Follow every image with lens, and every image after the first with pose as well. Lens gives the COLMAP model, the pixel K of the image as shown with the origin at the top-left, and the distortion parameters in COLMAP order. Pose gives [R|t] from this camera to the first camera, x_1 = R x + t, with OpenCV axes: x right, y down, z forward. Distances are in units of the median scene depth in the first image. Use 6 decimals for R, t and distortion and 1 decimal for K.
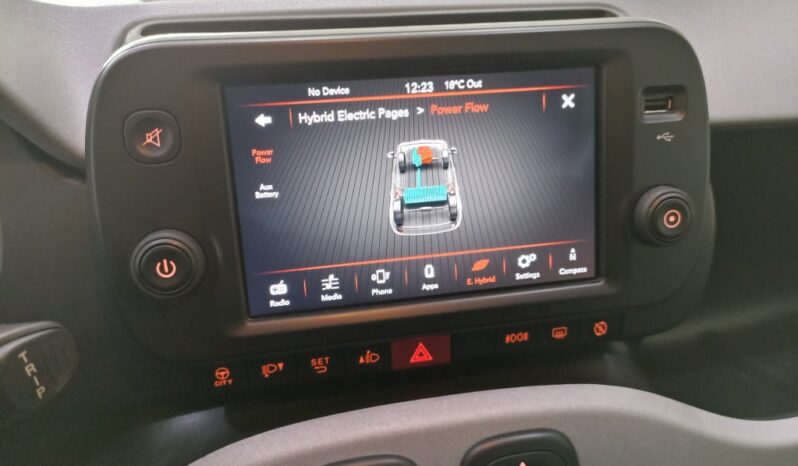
lens RADIAL K [[601.6, 0, 399.0], [0, 601.6, 233.0], [0, 0, 1]] dist [0.039722, -0.067146]
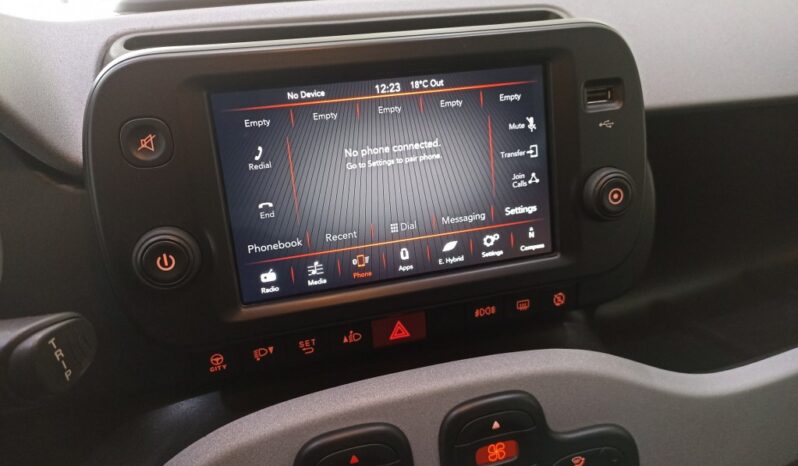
lens RADIAL K [[599.3, 0, 399.1], [0, 599.3, 231.6], [0, 0, 1]] dist [0.036215, -0.060480]
pose [[0.996806, -0.050083, 0.062203, -0.025996], [0.049705, 0.998735, 0.007612, 0.013866], [-0.062505, -0.004496, 0.998035, -0.097549]]
